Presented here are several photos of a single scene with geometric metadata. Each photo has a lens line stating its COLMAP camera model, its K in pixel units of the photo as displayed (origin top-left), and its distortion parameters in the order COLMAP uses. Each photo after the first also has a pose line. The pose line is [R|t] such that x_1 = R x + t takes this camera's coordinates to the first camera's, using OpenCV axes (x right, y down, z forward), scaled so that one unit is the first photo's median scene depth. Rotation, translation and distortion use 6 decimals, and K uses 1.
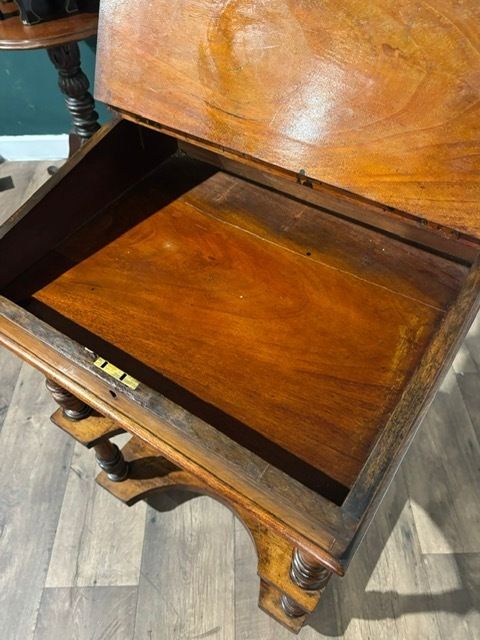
lens RADIAL K [[477.0, 0, 237.5], [0, 477.0, 321.6], [0, 0, 1]] dist [0.059798, -0.071485]
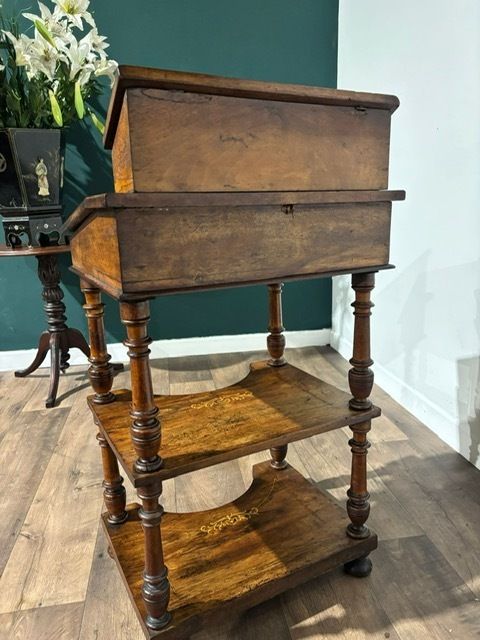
lens RADIAL K [[477.0, 0, 237.5], [0, 477.0, 321.6], [0, 0, 1]] dist [0.059798, -0.071485]
pose [[0.988897, -0.038151, 0.143624, -0.012129], [0.117197, 0.794461, -0.595900, 0.693290], [-0.091370, 0.606116, 0.790111, -0.172147]]
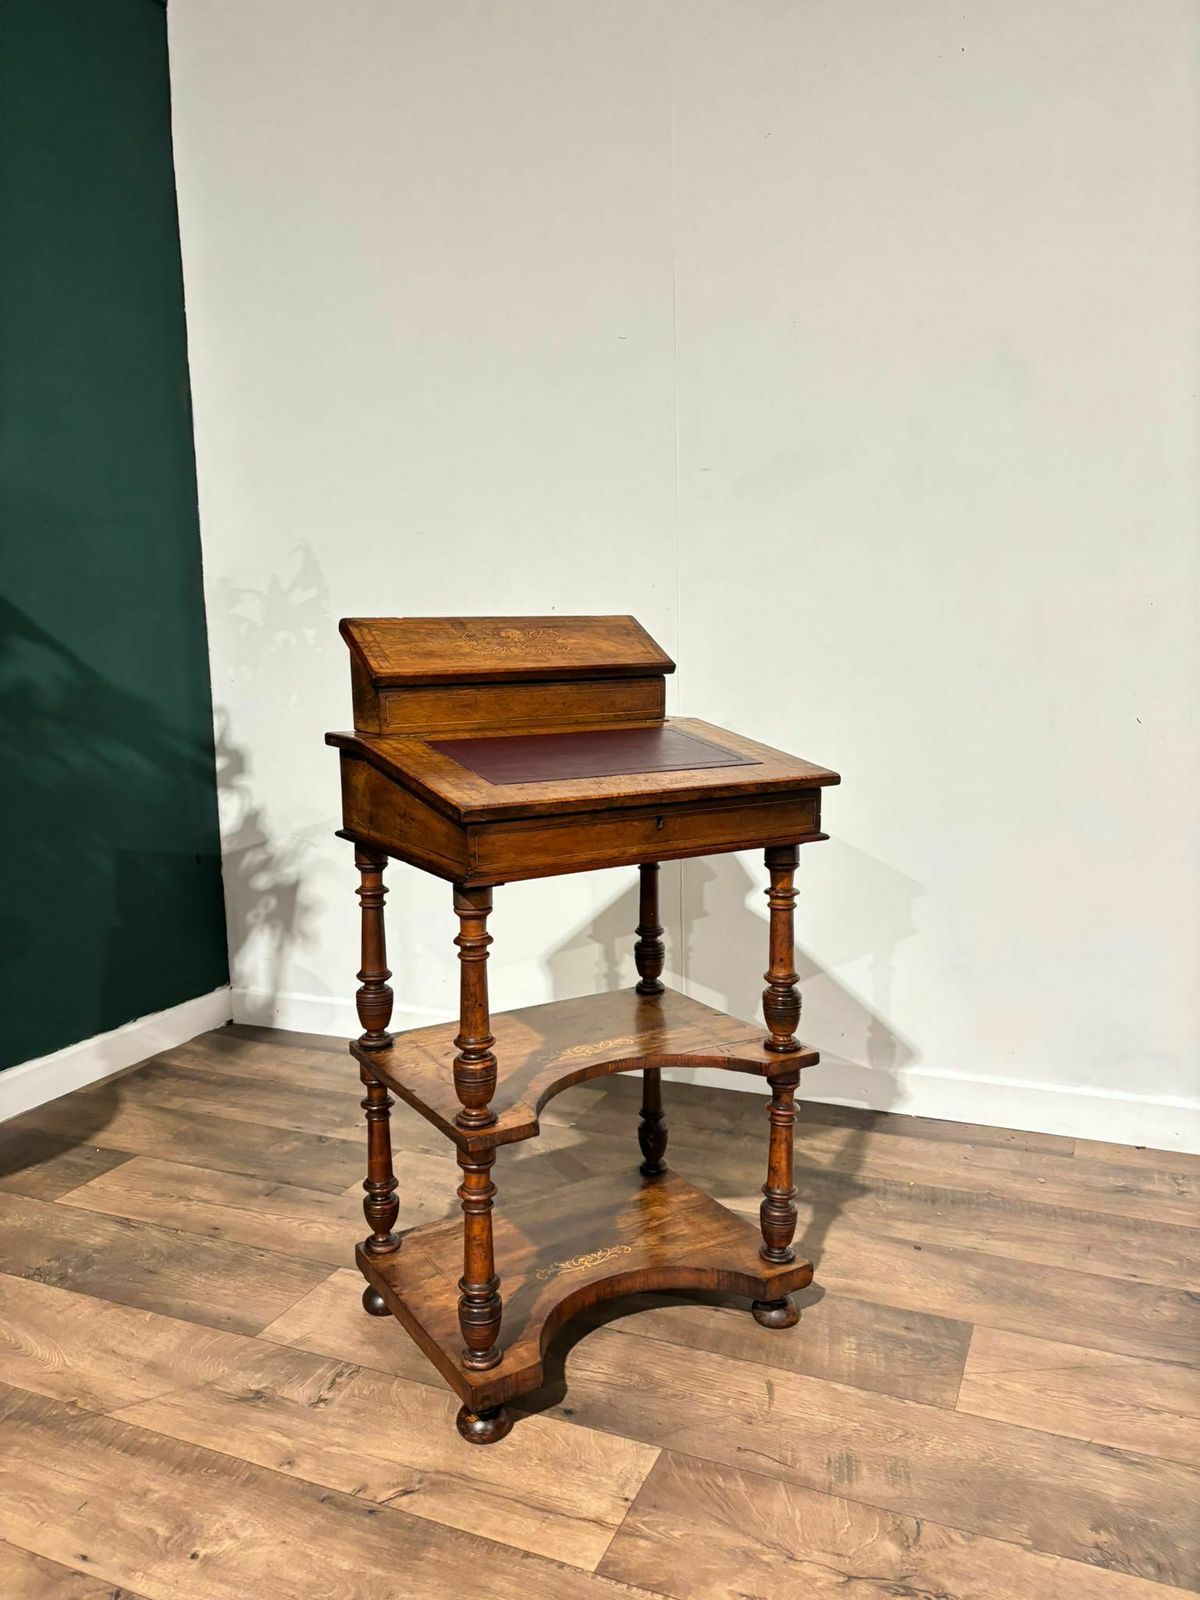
lens RADIAL K [[1198.9, 0, 585.6], [0, 1198.9, 812.0], [0, 0, 1]] dist [0.062439, -0.074192]
pose [[0.423004, -0.108334, 0.899628, -1.367483], [0.714213, 0.650862, -0.257444, 0.350250], [-0.557644, 0.751427, 0.352691, 0.002460]]
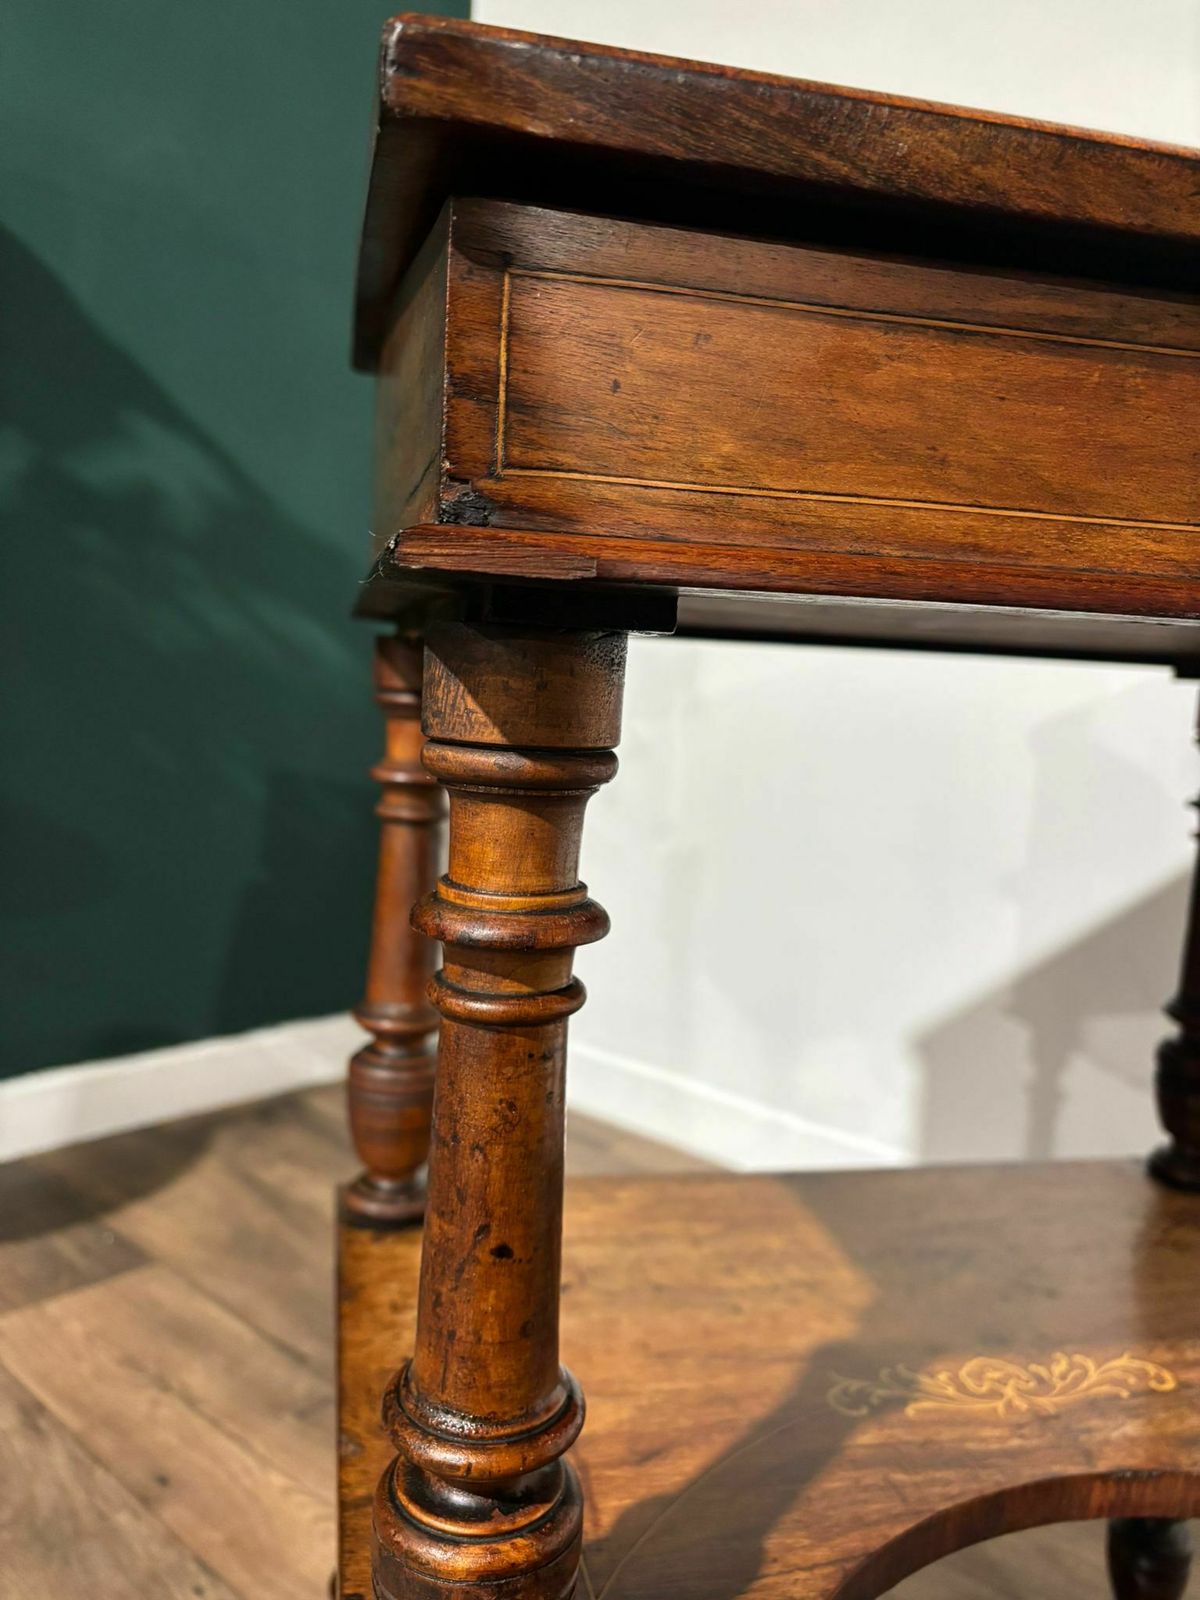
lens RADIAL K [[1242.5, 0, 600.0], [0, 1242.5, 800.0], [0, 0, 1]] dist [-0.005147, -0.001764]
pose [[0.682525, -0.010581, 0.730786, -0.448935], [0.524816, 0.702985, -0.479979, 0.141058], [-0.508653, 0.711126, 0.485358, 0.474789]]
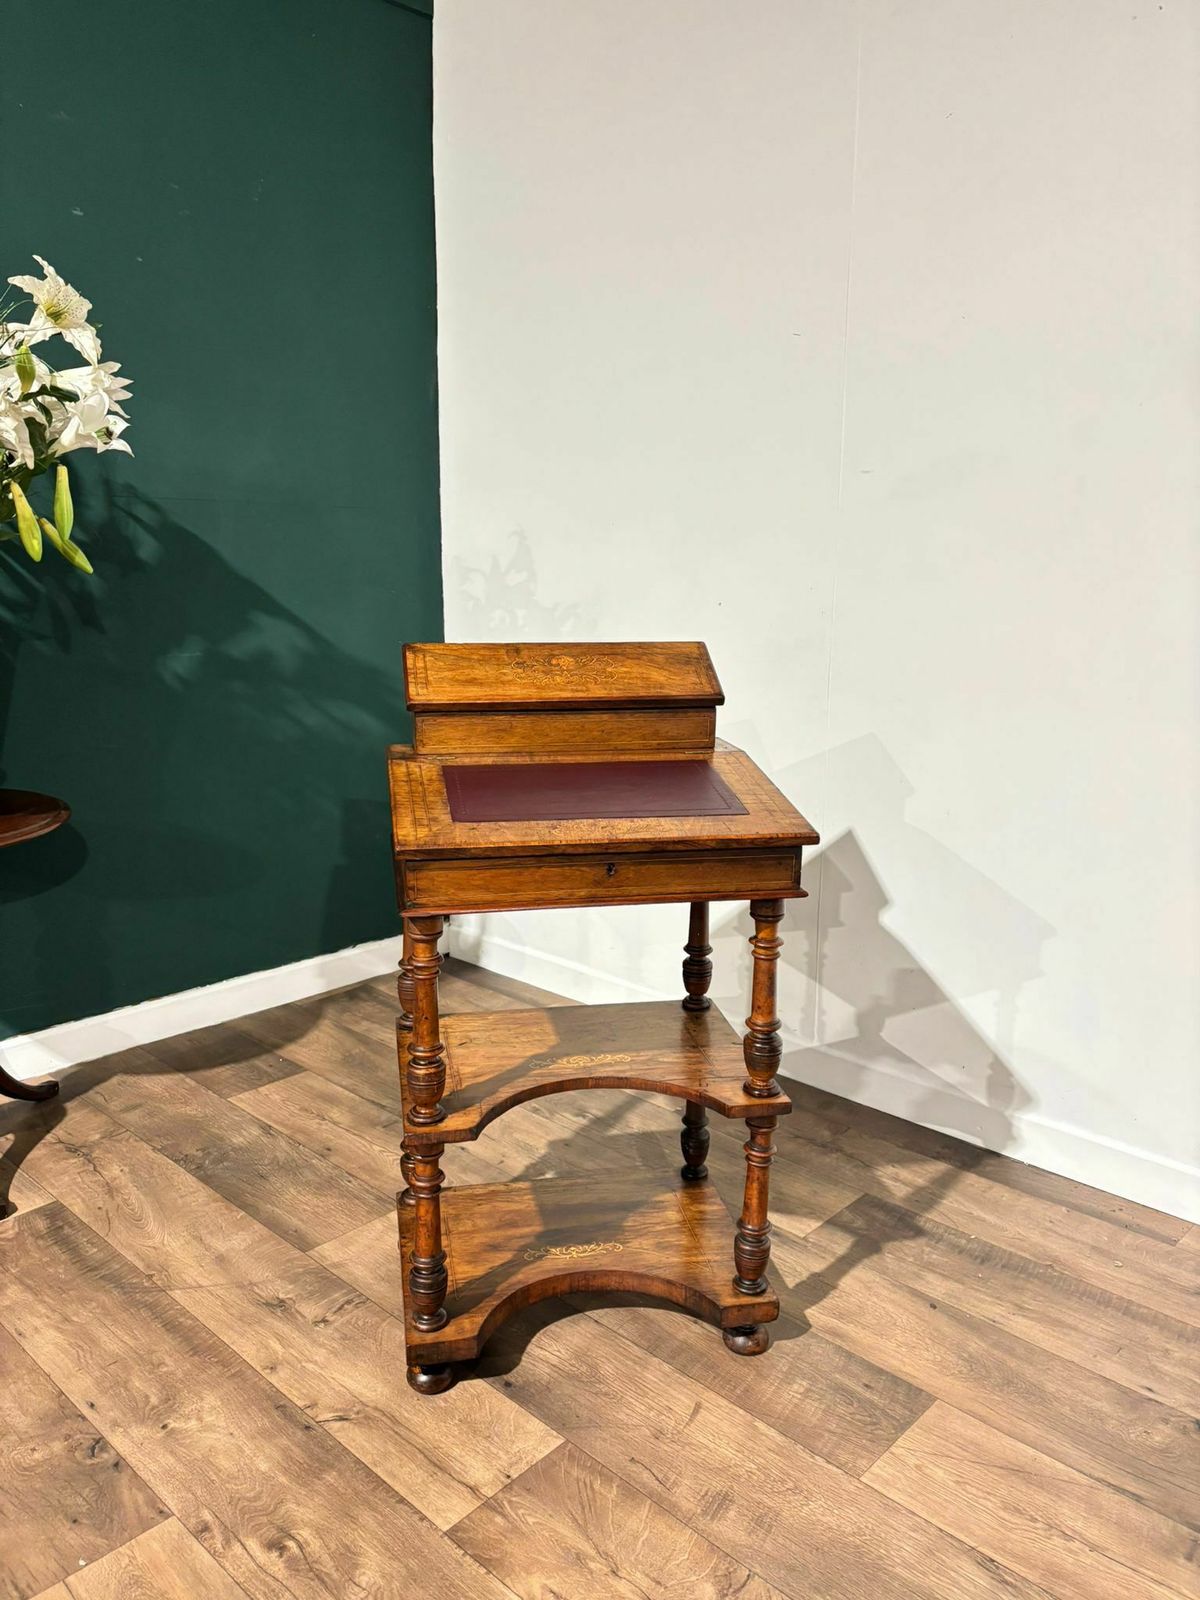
lens RADIAL K [[1192.5, 0, 593.8], [0, 1192.5, 804.0], [0, 0, 1]] dist [0.059798, -0.071485]
pose [[0.699247, -0.109195, 0.706492, -1.119785], [0.541173, 0.726588, -0.423322, 0.600997], [-0.467103, 0.678341, 0.567158, -0.403431]]
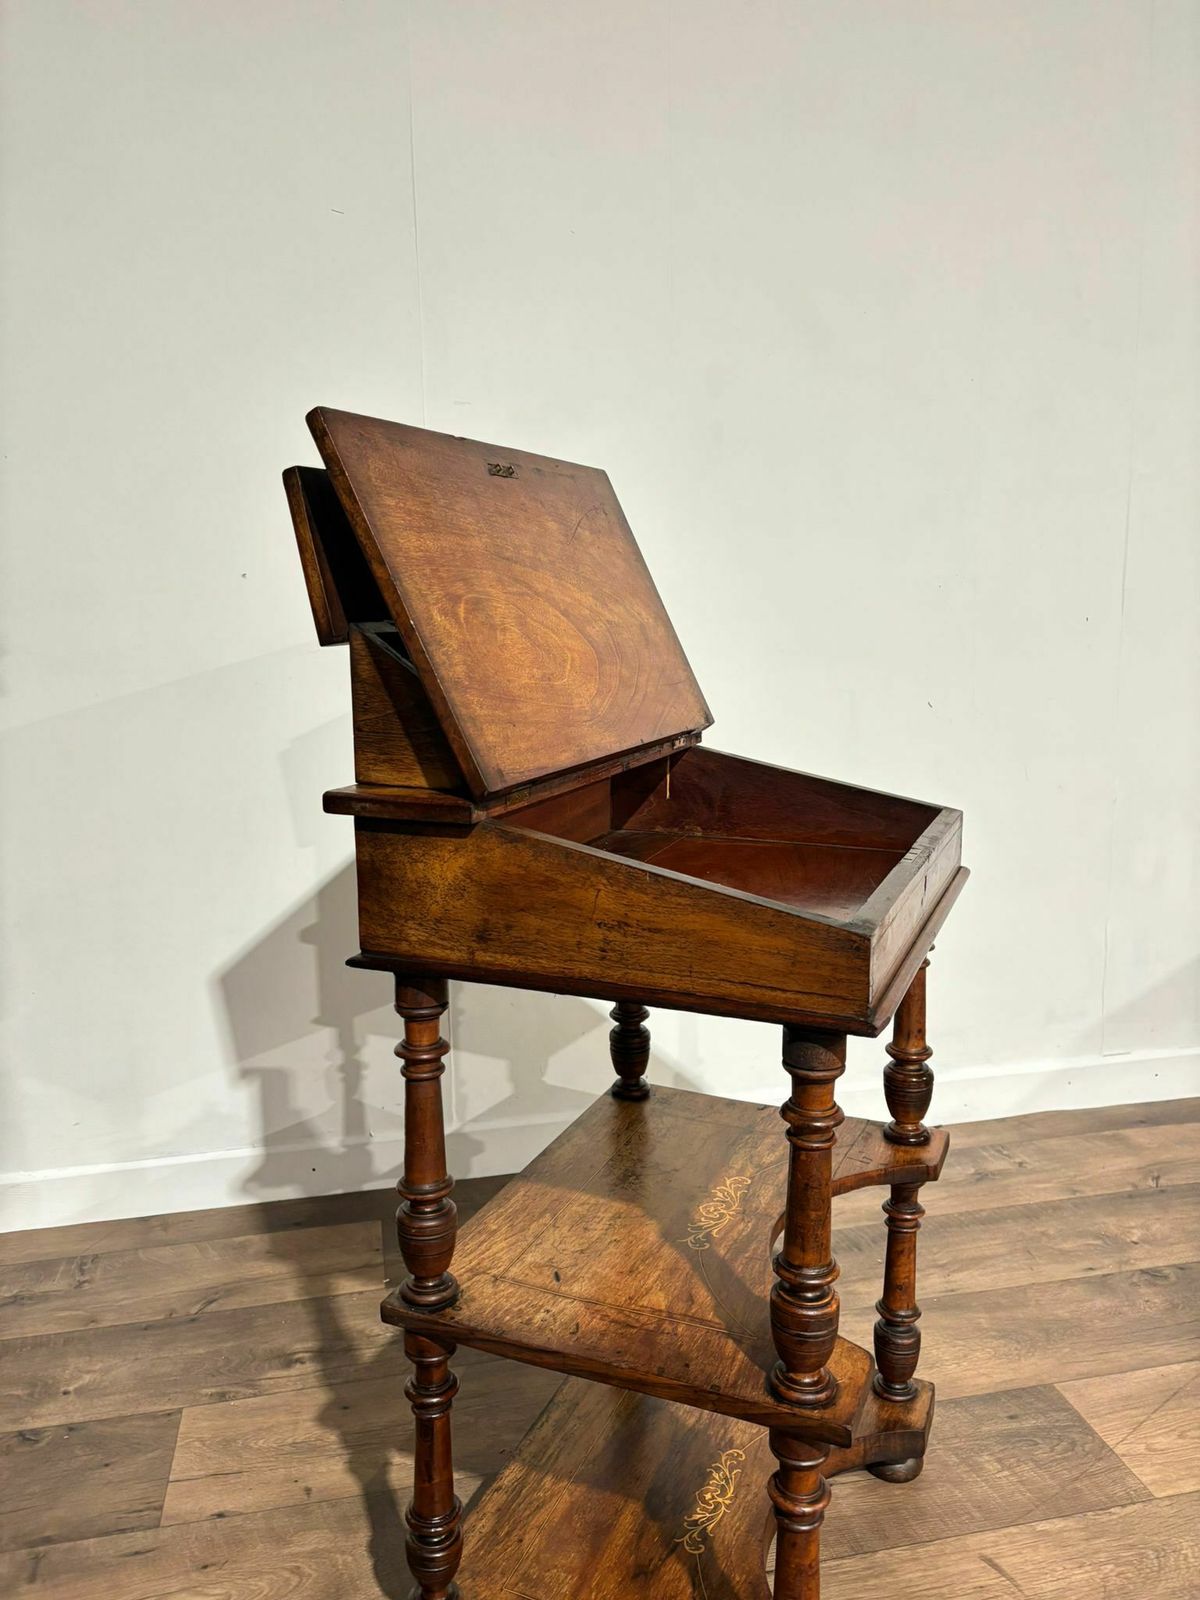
lens RADIAL K [[1192.5, 0, 593.8], [0, 1192.5, 804.0], [0, 0, 1]] dist [0.059798, -0.071485]
pose [[-0.188991, -0.129988, 0.973337, -1.001897], [0.781742, 0.579938, 0.229239, -0.401924], [-0.594274, 0.804223, -0.007986, 0.558543]]
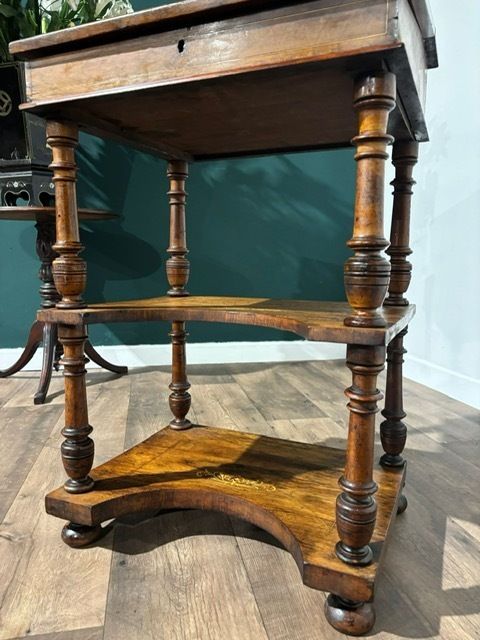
lens RADIAL K [[477.5, 0, 240.4], [0, 477.5, 323.0], [0, 0, 1]] dist [0.064243, -0.079577]
pose [[0.982372, 0.011506, 0.186580, -0.147647], [0.122294, 0.715322, -0.688011, 0.685423], [-0.141381, 0.698701, 0.701305, 0.268430]]
